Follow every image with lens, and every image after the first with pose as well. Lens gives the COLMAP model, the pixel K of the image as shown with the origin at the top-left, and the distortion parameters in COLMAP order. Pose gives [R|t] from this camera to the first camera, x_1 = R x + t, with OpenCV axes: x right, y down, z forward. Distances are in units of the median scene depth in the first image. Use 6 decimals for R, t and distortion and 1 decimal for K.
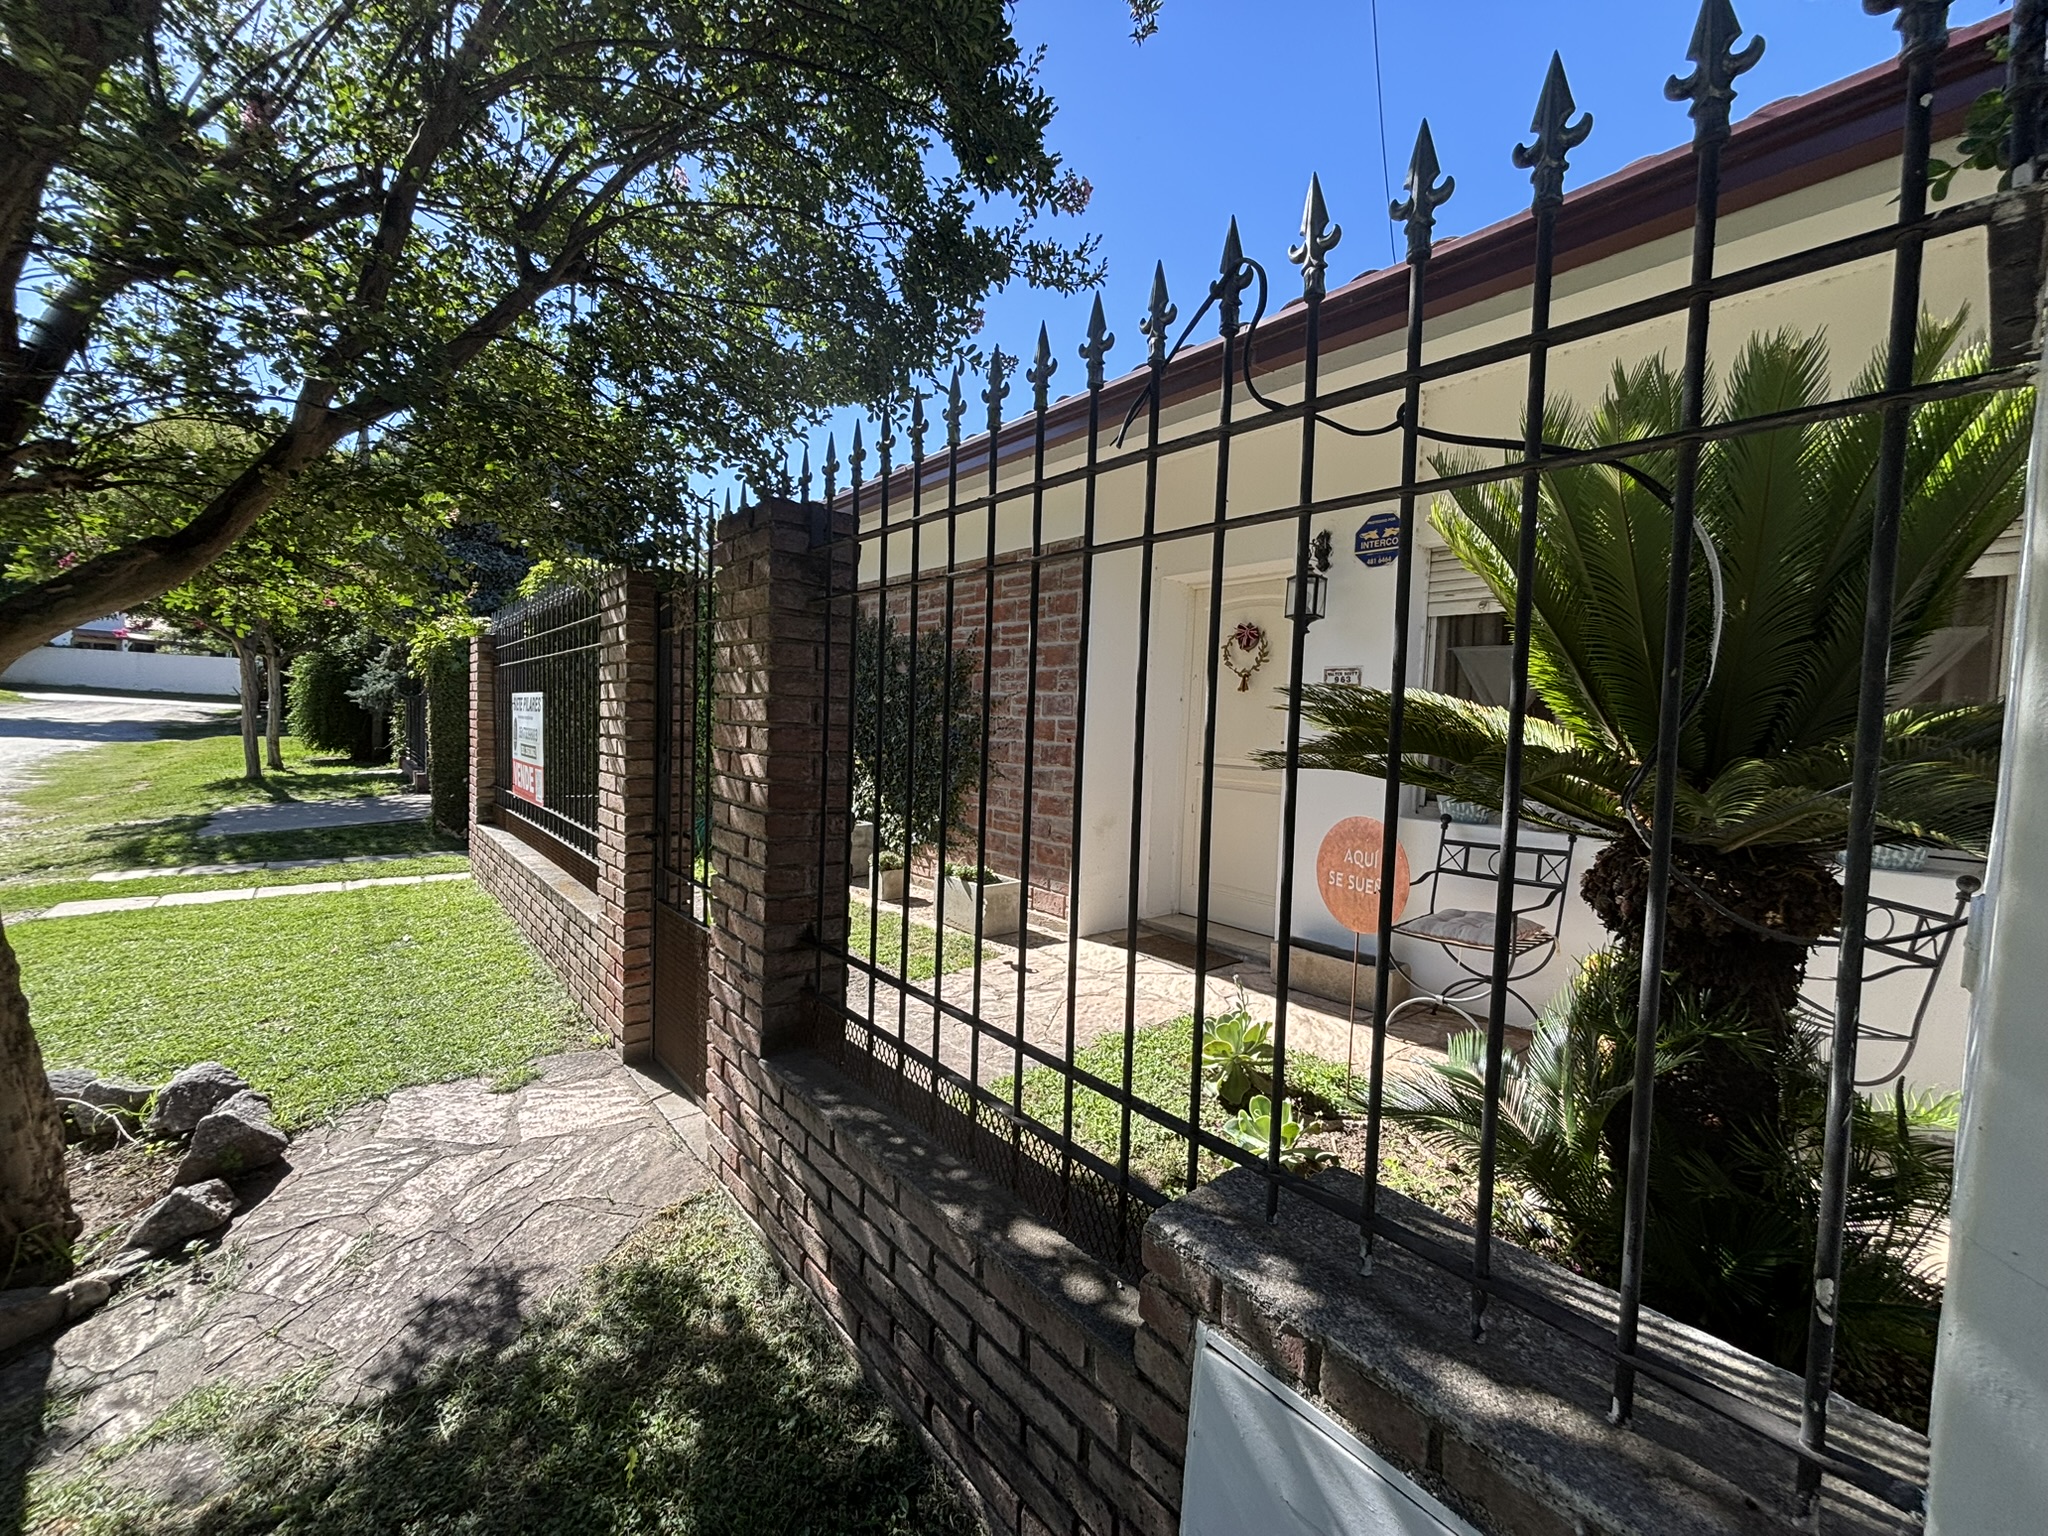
lens RADIAL K [[826.3, 0, 1024.4], [0, 826.3, 763.5], [0, 0, 1]] dist [-0.004456, -0.000597]
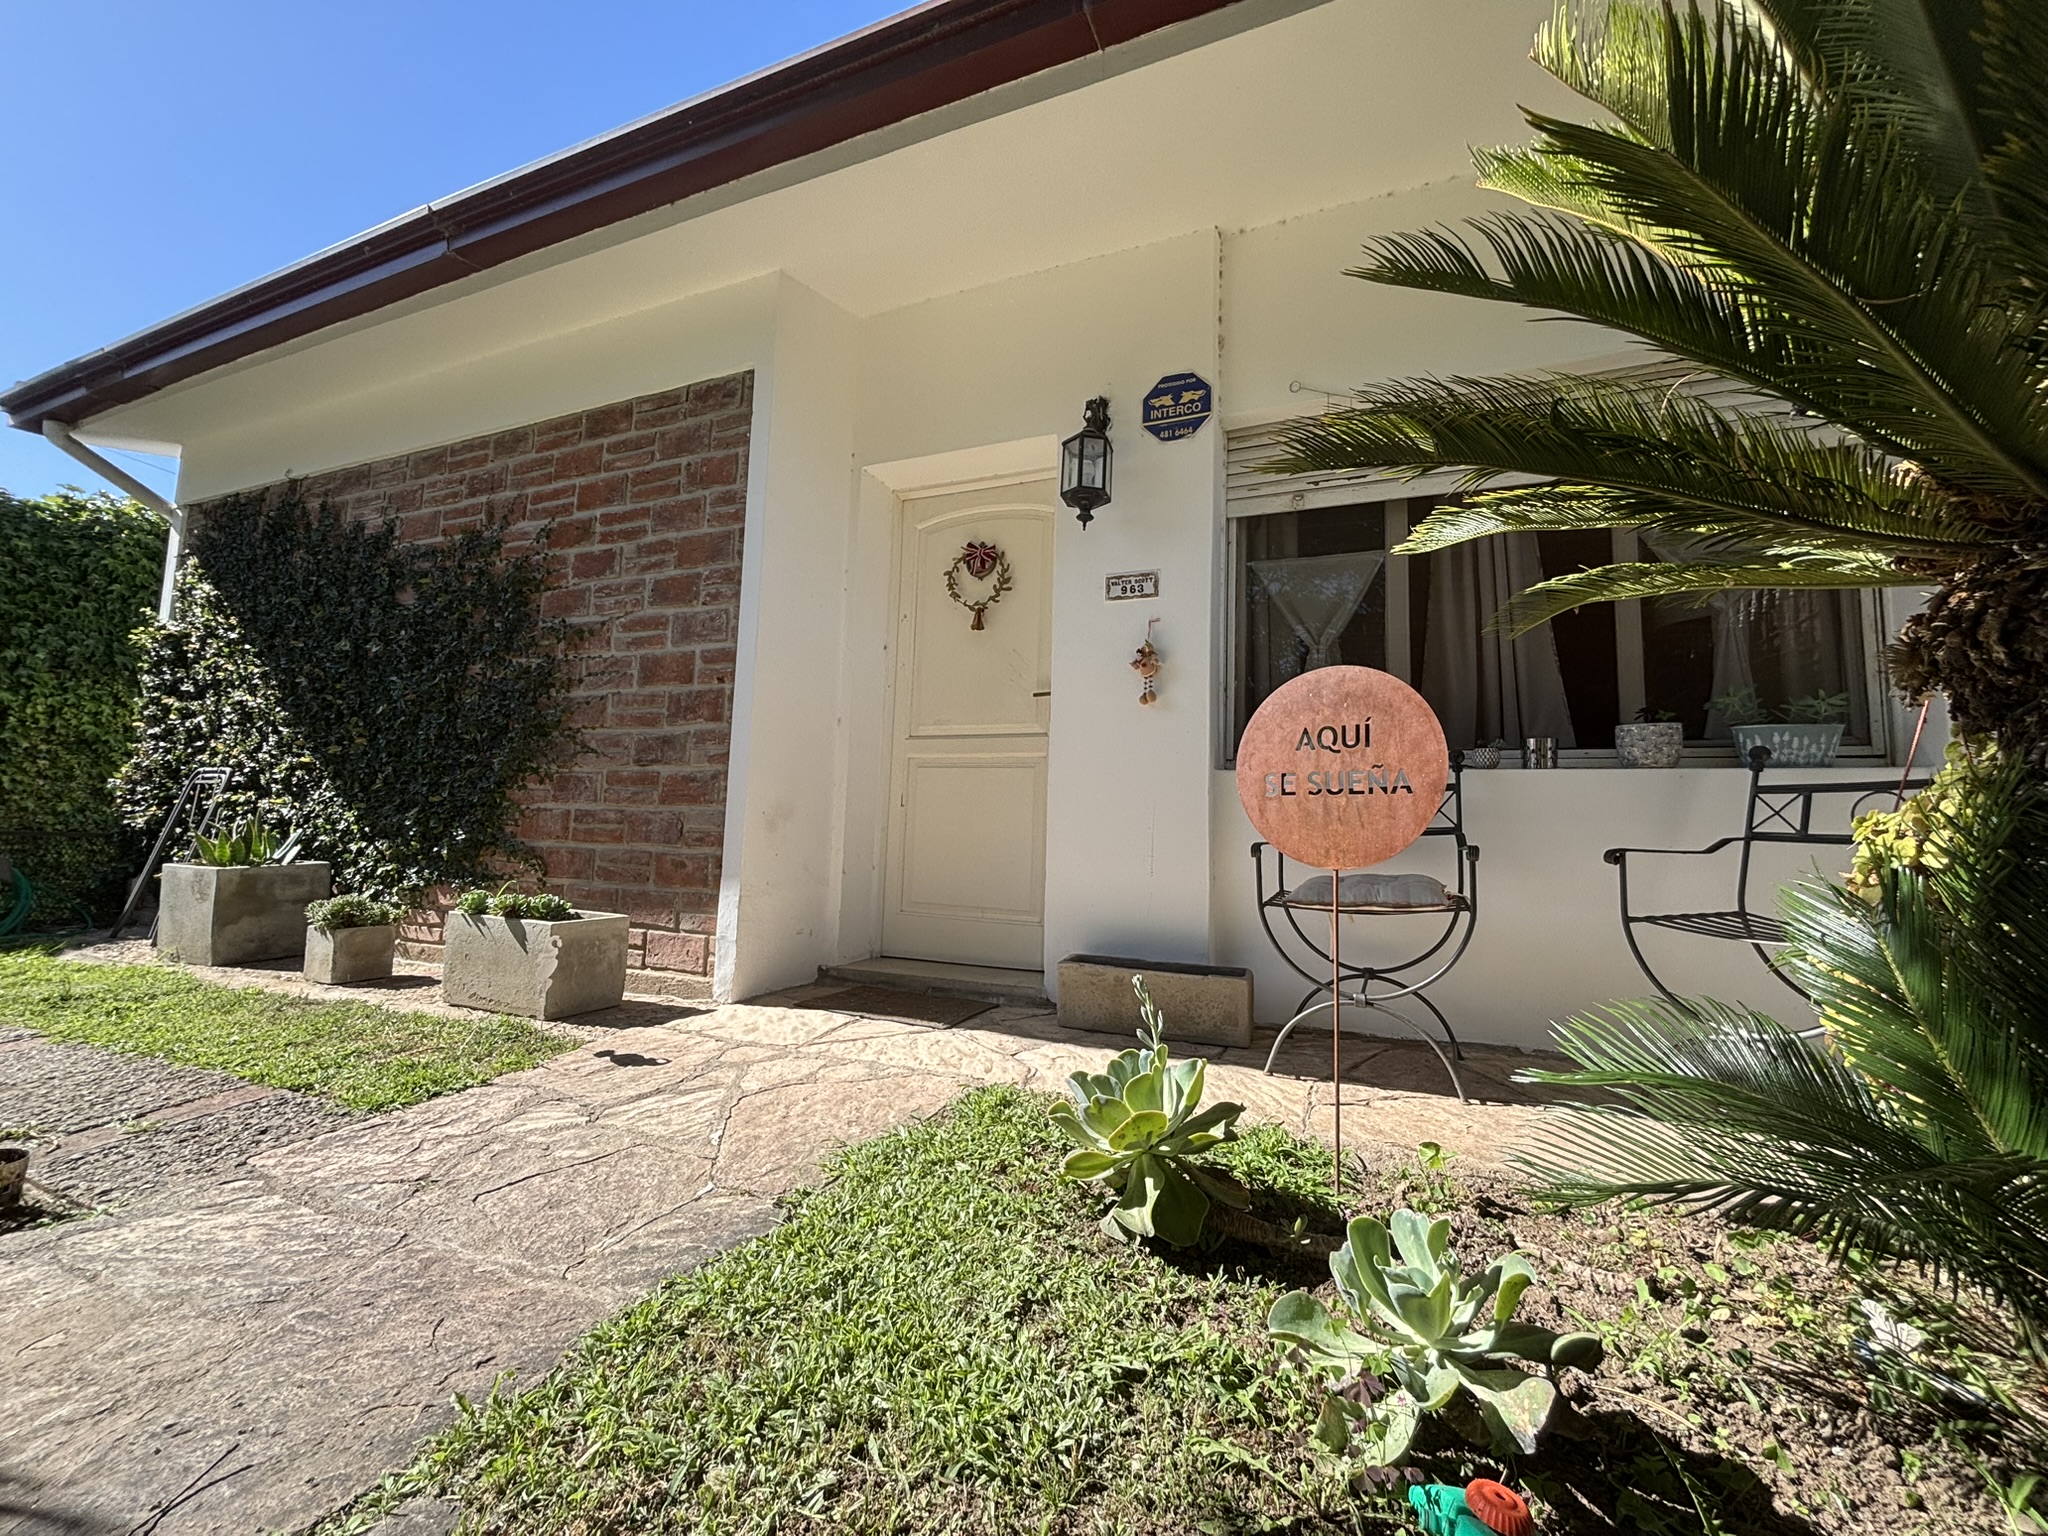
lens RADIAL K [[826.3, 0, 1028.1], [0, 826.3, 761.4], [0, 0, 1]] dist [-0.004456, -0.000597]
pose [[0.888757, 0.030446, 0.457366, -0.021526], [0.029995, 0.991790, -0.124308, 0.115126], [-0.457396, 0.124199, 0.880547, 0.352619]]
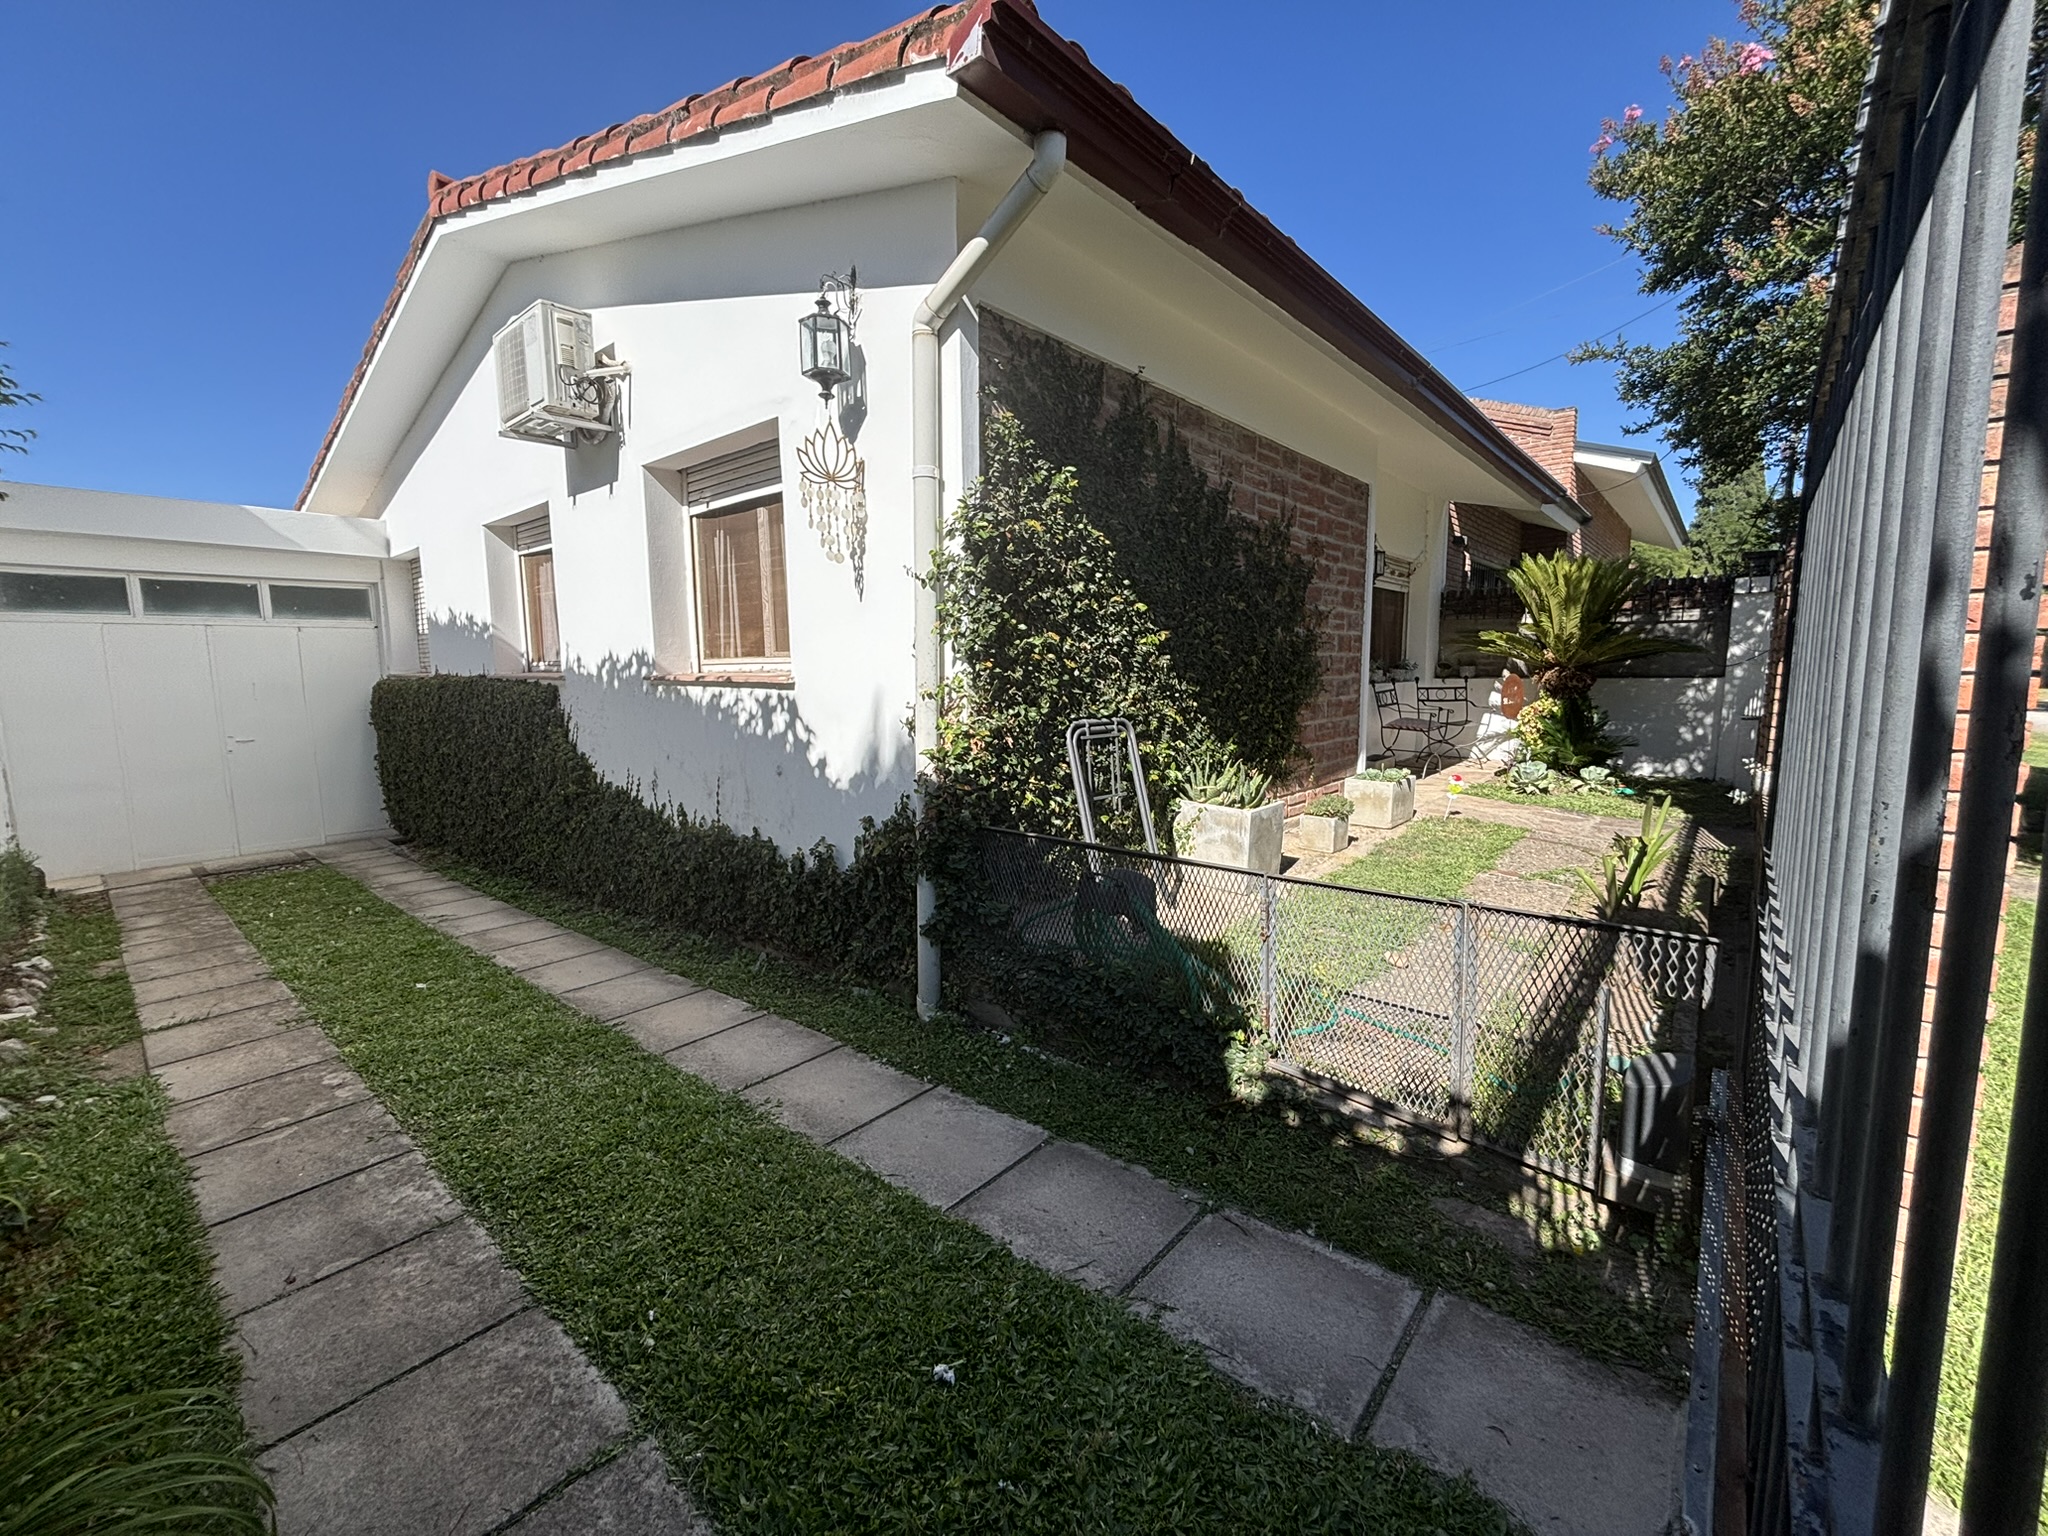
lens RADIAL K [[826.3, 0, 1021.6], [0, 826.3, 762.2], [0, 0, 1]] dist [-0.004456, -0.000597]
pose [[-0.157764, -0.152797, 0.975584, -1.058459], [0.055237, 0.985044, 0.163211, -0.089460], [-0.985931, 0.079637, -0.146965, 1.642670]]
